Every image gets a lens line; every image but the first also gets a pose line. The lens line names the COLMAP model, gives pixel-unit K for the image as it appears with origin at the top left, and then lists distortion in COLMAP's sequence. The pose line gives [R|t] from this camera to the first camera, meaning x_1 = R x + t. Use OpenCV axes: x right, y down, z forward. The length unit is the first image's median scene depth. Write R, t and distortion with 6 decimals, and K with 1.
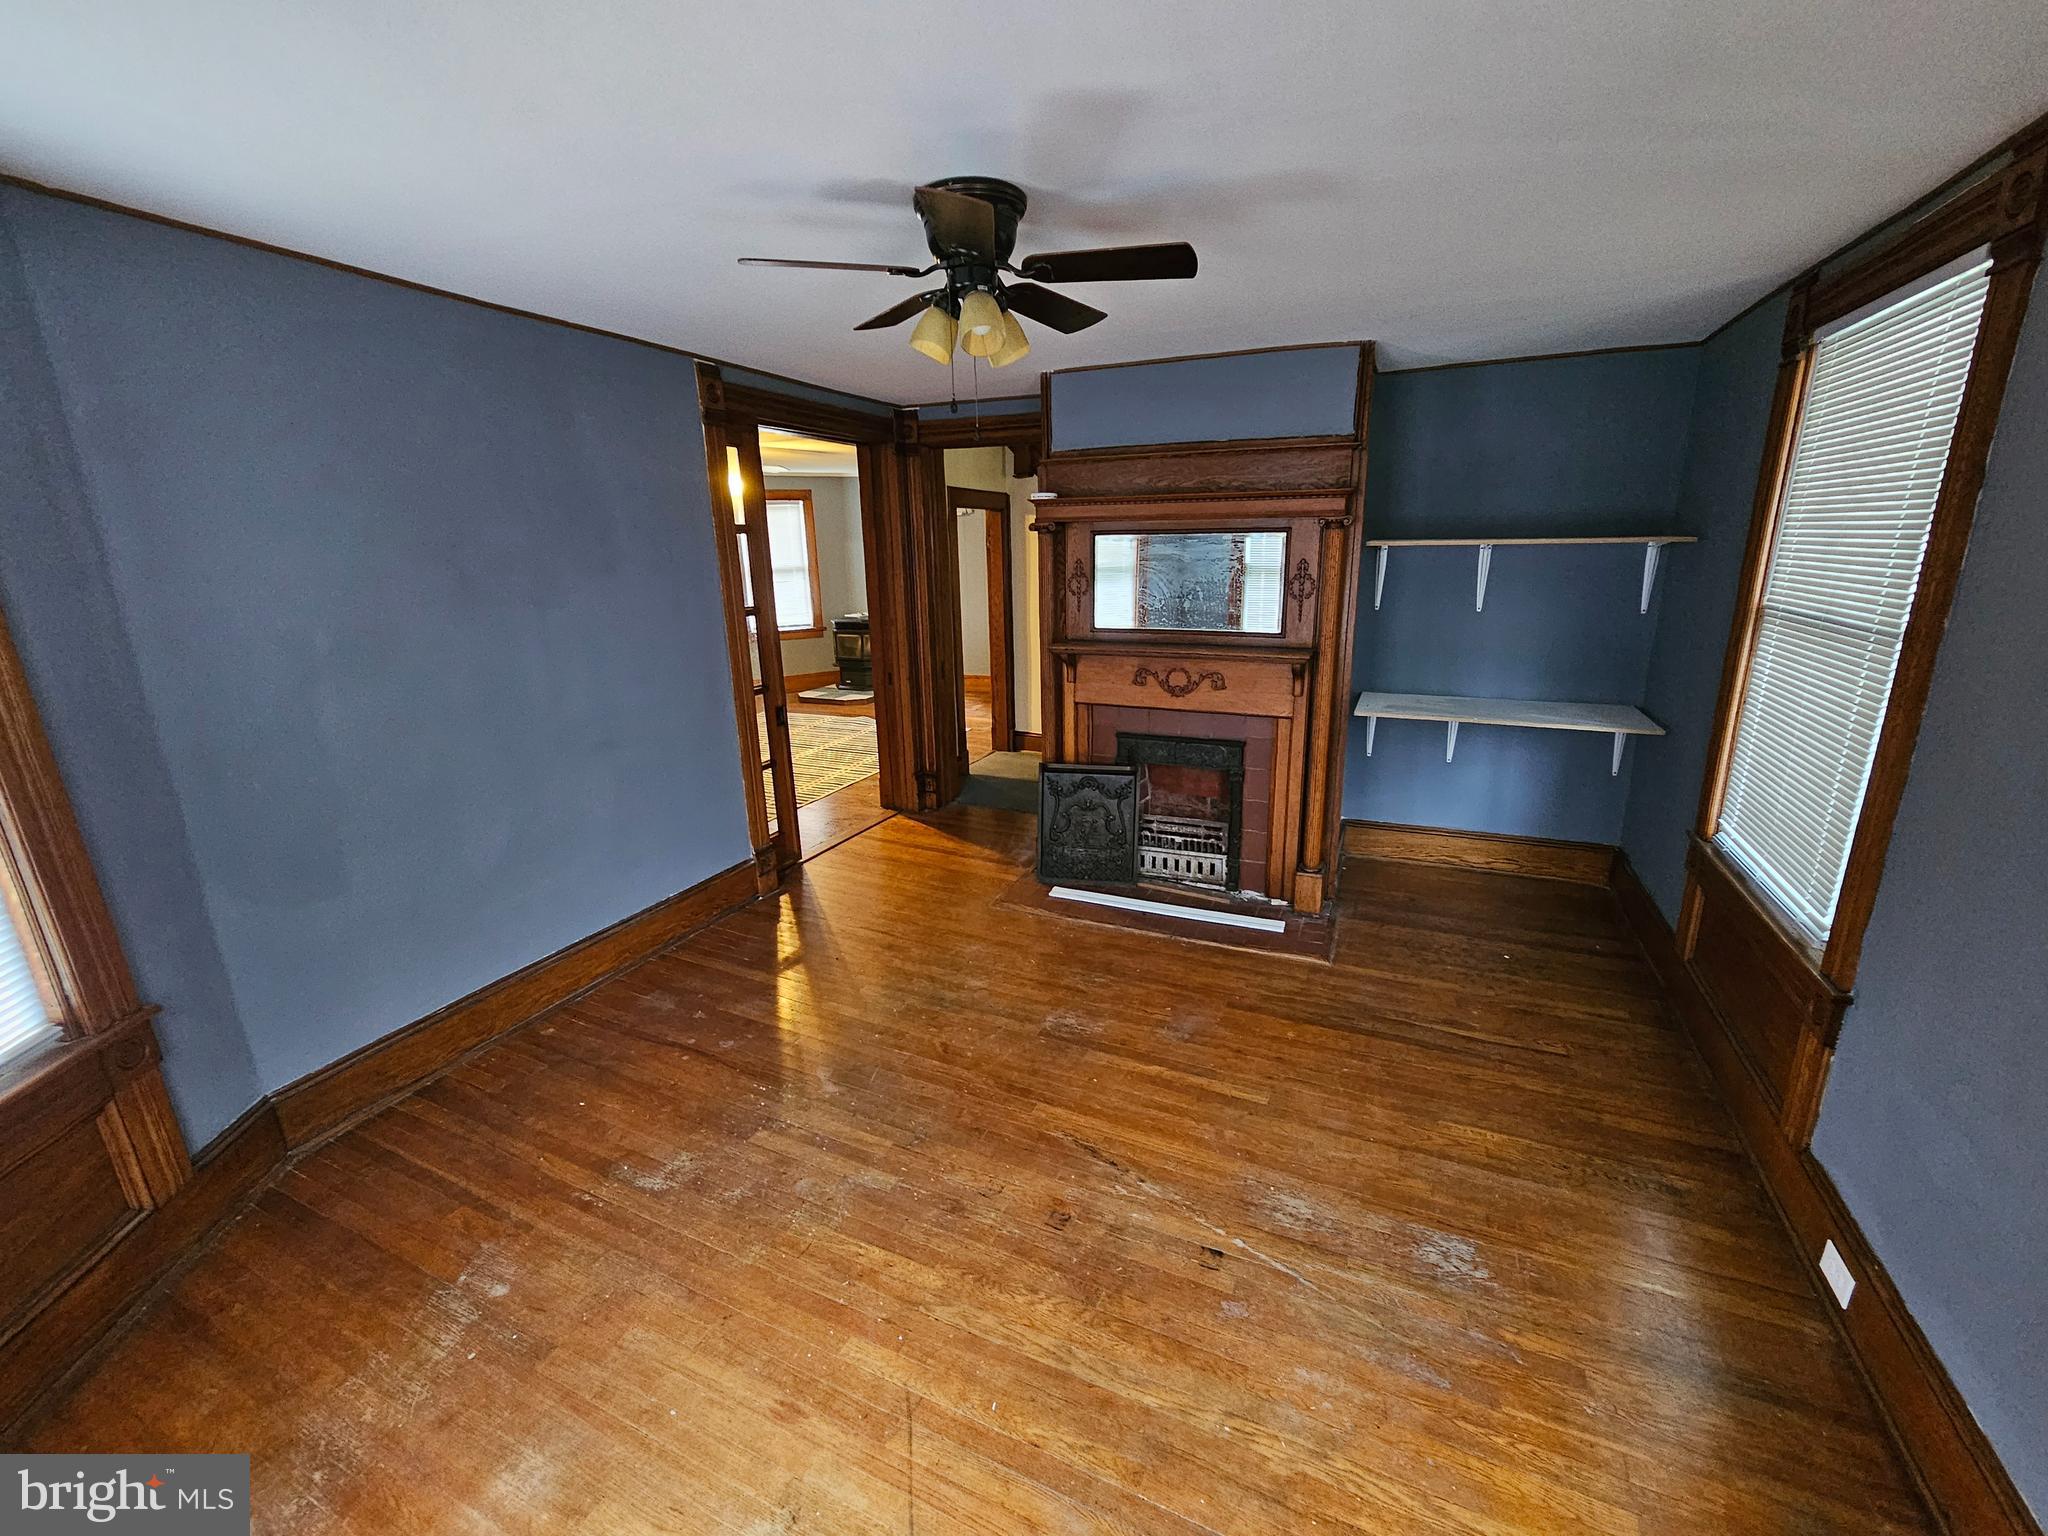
lens RADIAL K [[840.2, 0, 1029.2], [0, 840.2, 767.7], [0, 0, 1]] dist [-0.000748, 0.000482]
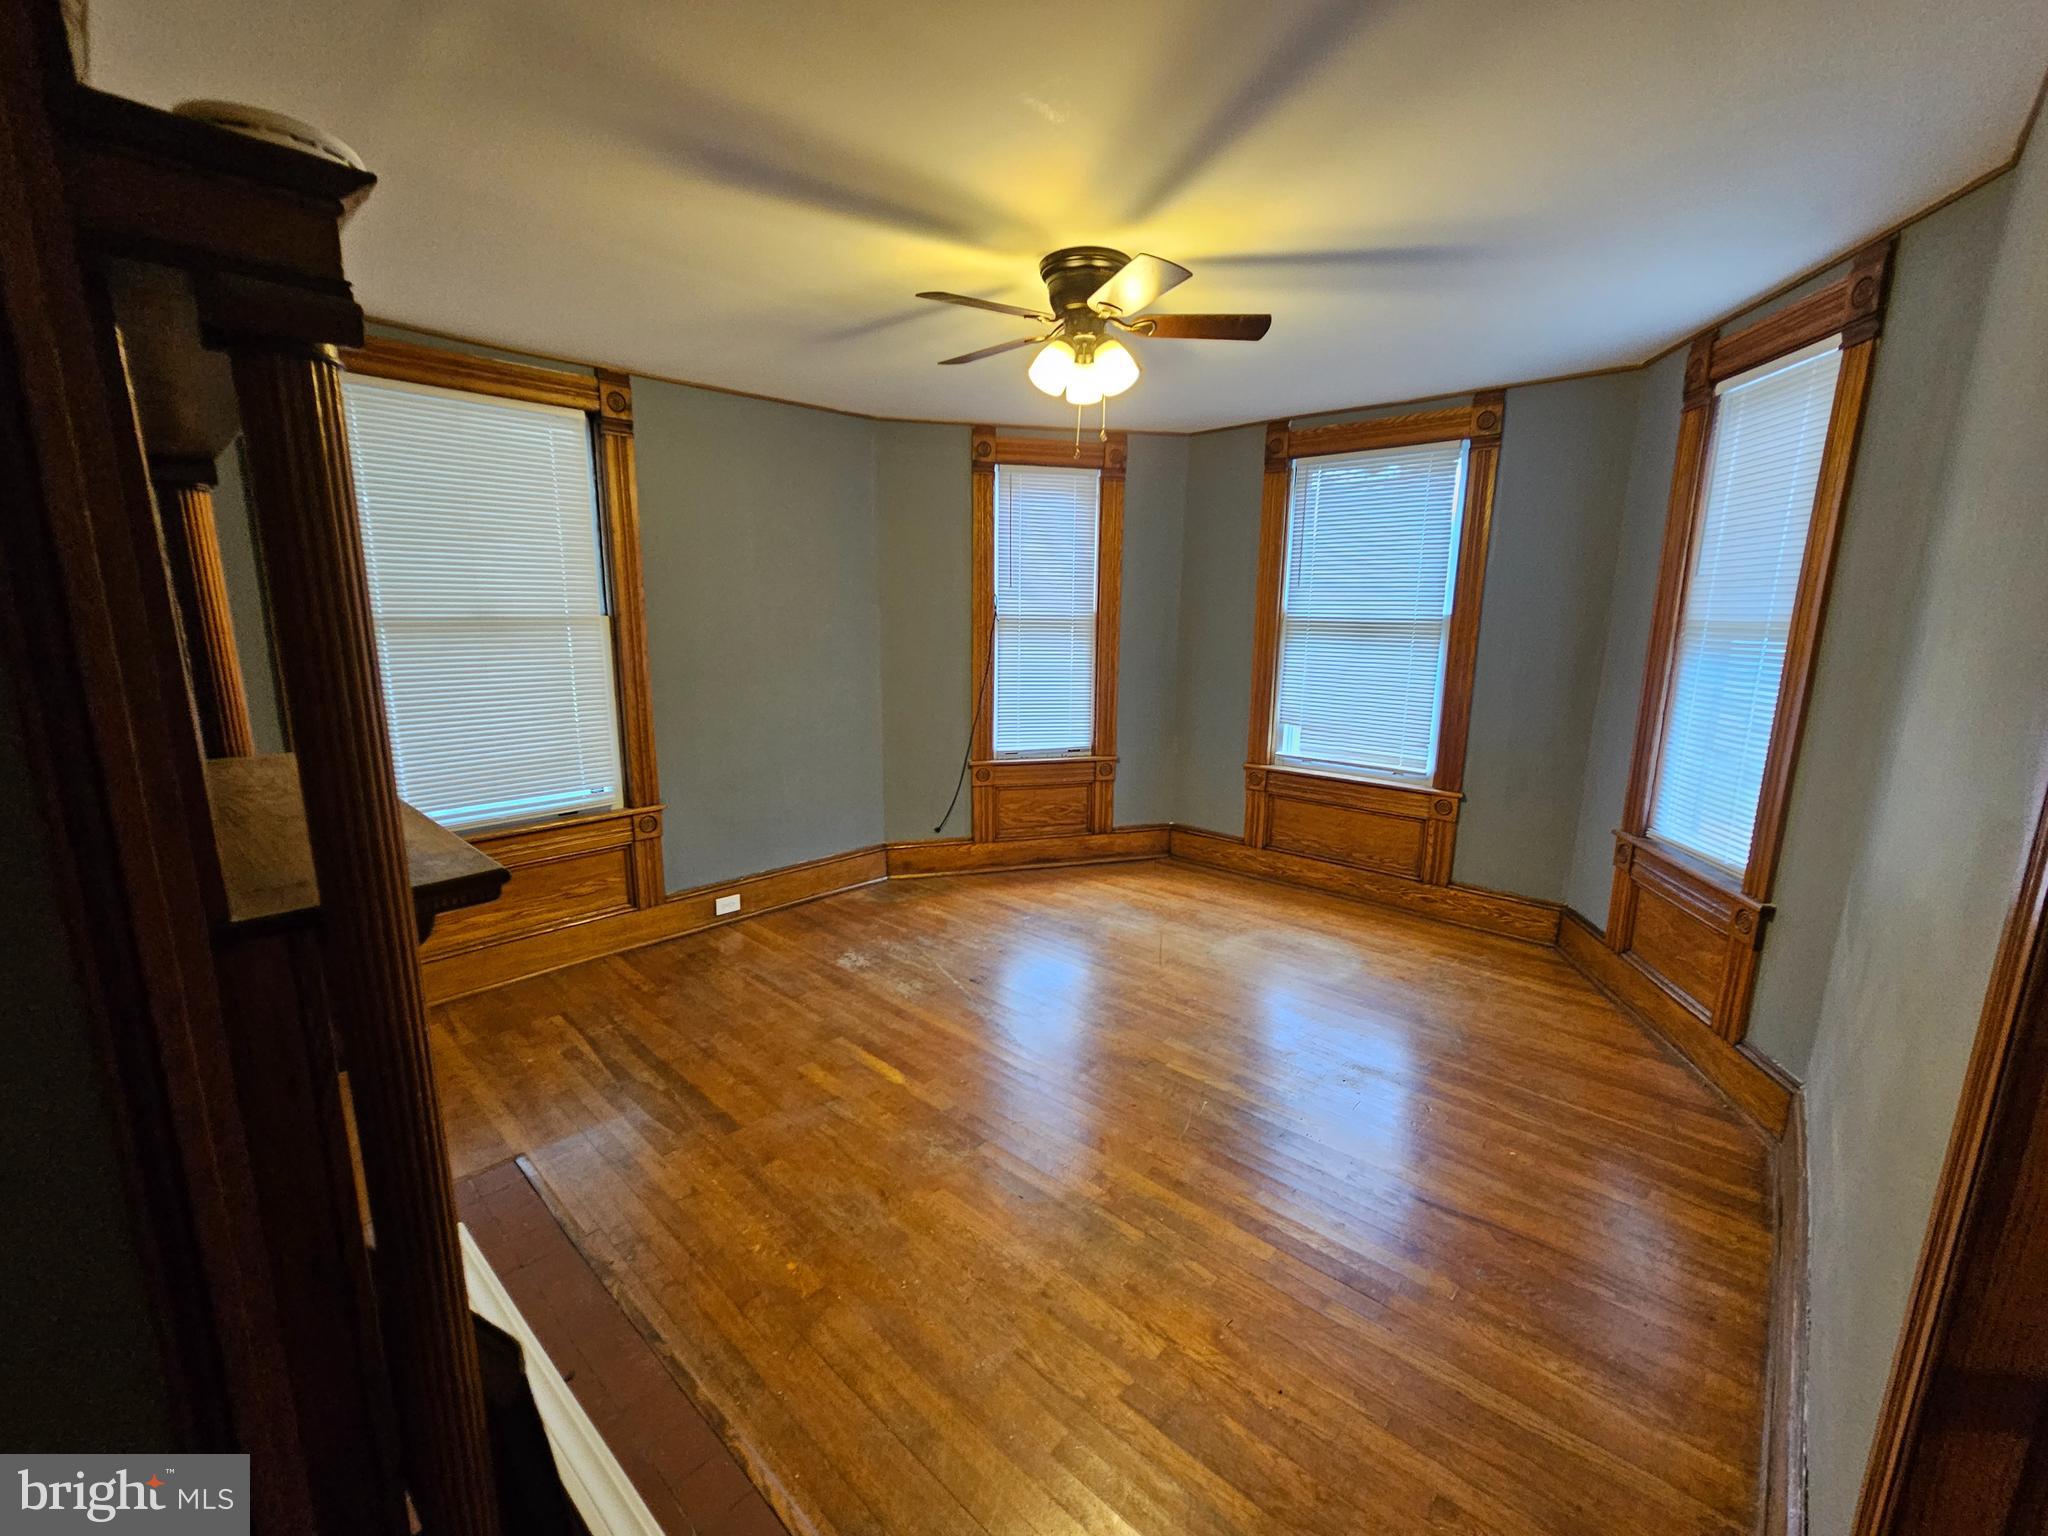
lens RADIAL K [[840.2, 0, 1029.2], [0, 840.2, 767.7], [0, 0, 1]] dist [-0.000748, 0.000482]
pose [[-0.950233, -0.049411, 0.307597, -0.187010], [0.092043, 0.898741, 0.428710, -0.252685], [-0.297633, 0.435687, -0.849466, 1.094880]]
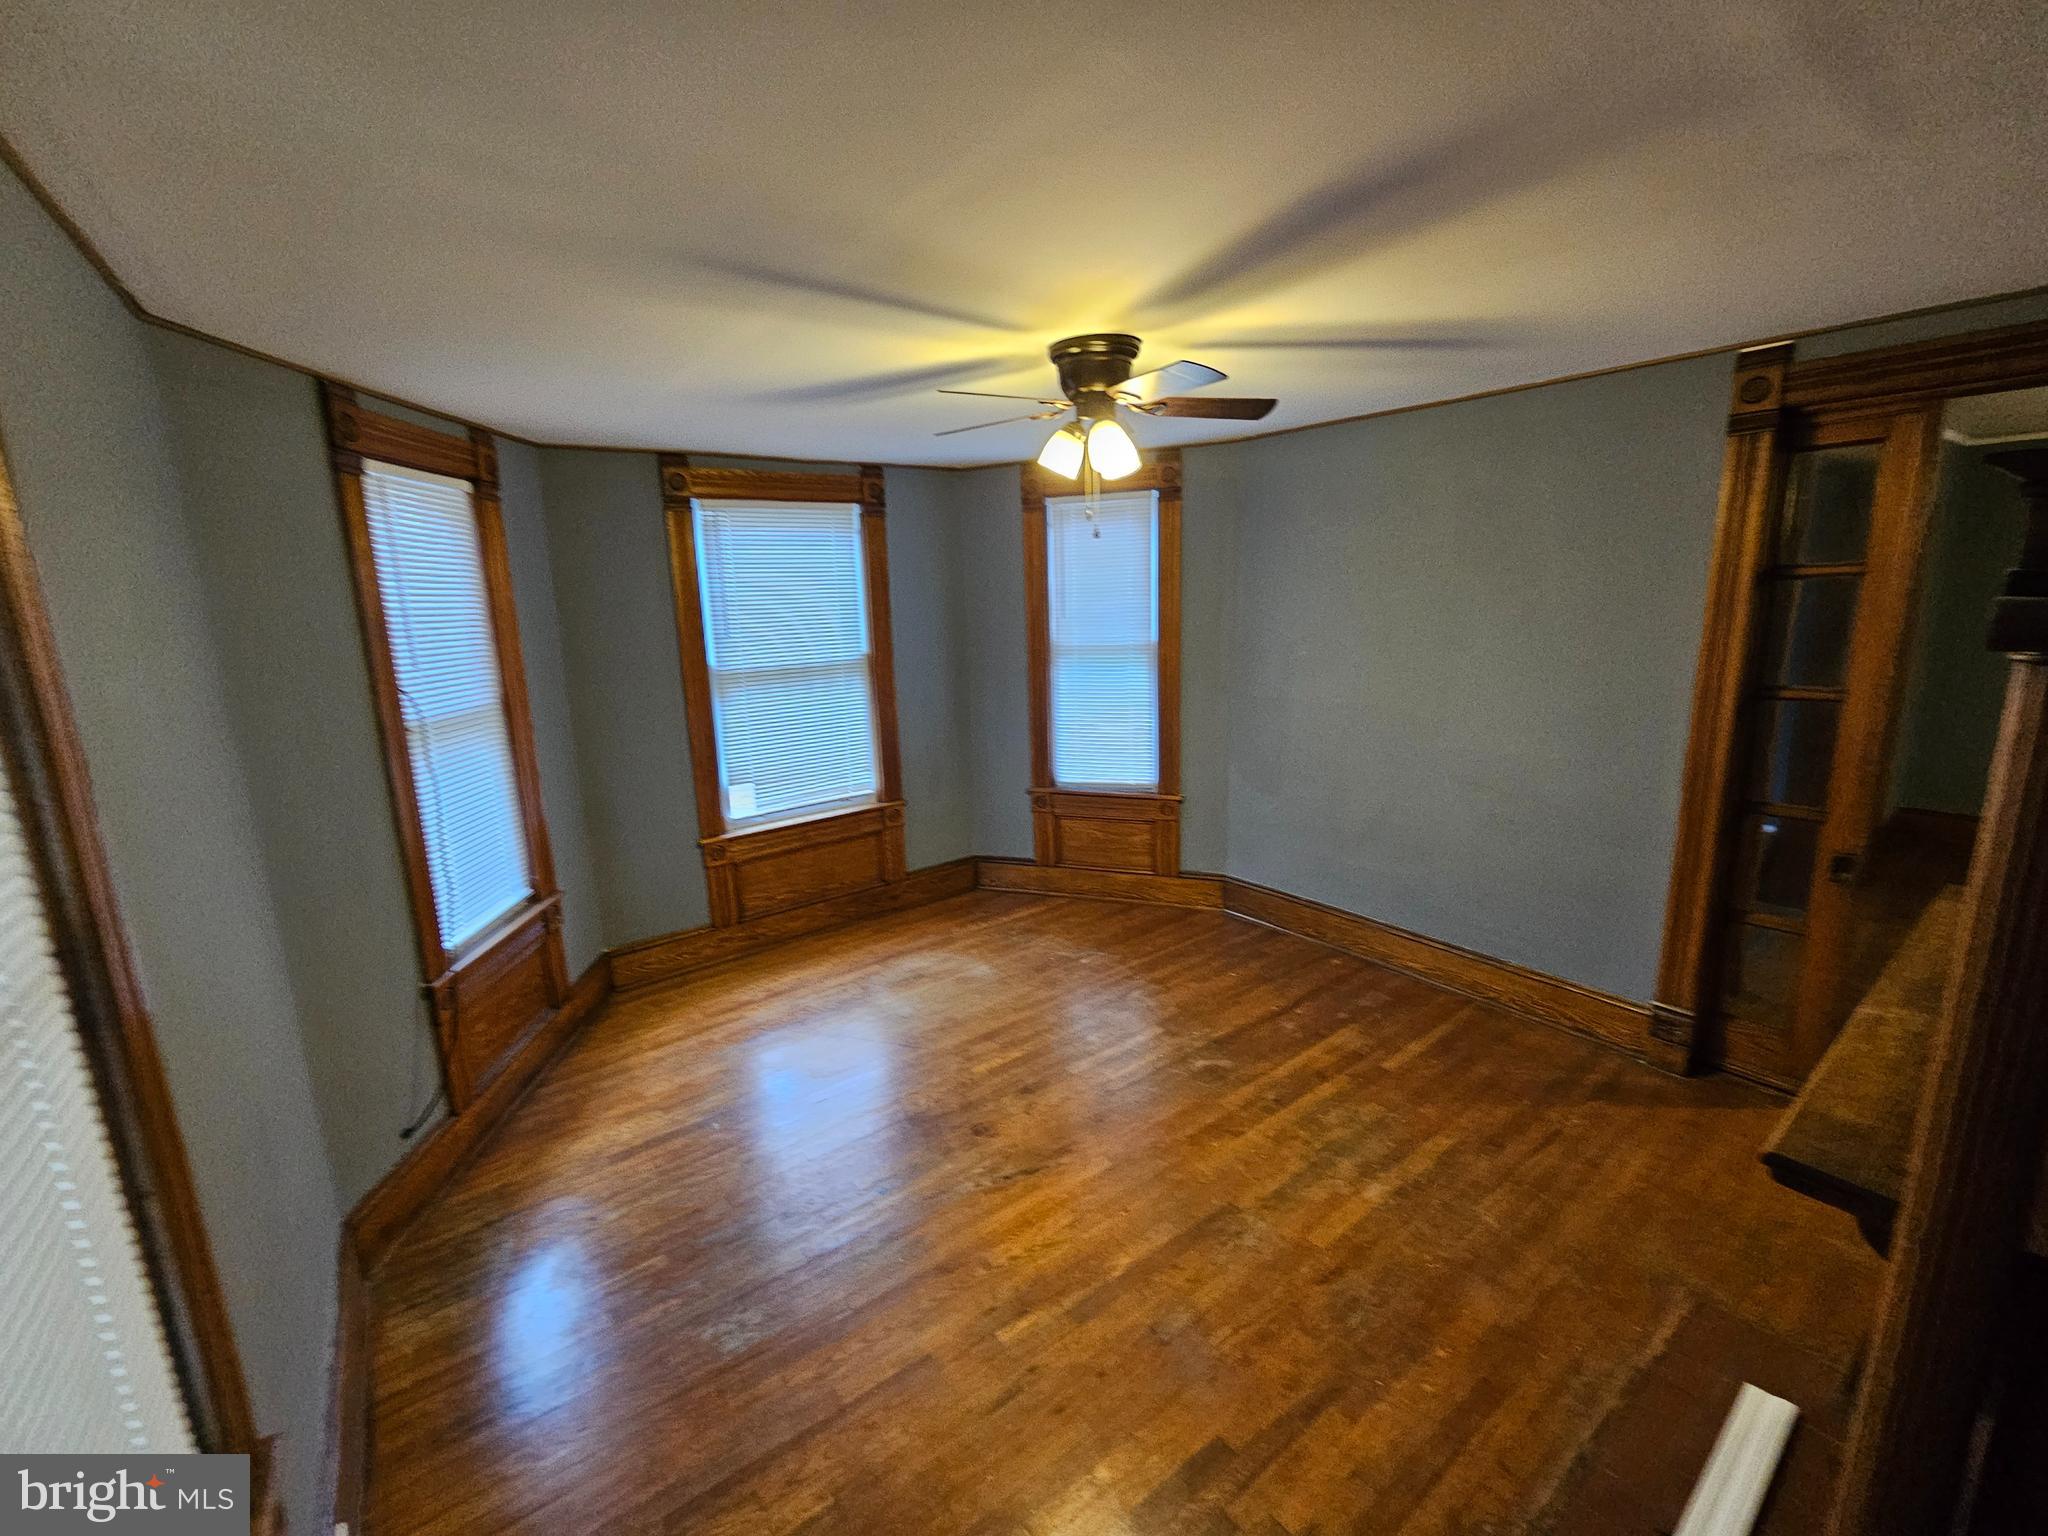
lens RADIAL K [[848.7, 0, 1016.0], [0, 848.7, 763.2], [0, 0, 1]] dist [-0.000360, -0.000160]
pose [[-0.487123, 0.210084, -0.847689, 0.529859], [-0.189824, 0.921961, 0.337573, -0.235729], [0.852454, 0.325351, -0.409229, 0.736318]]
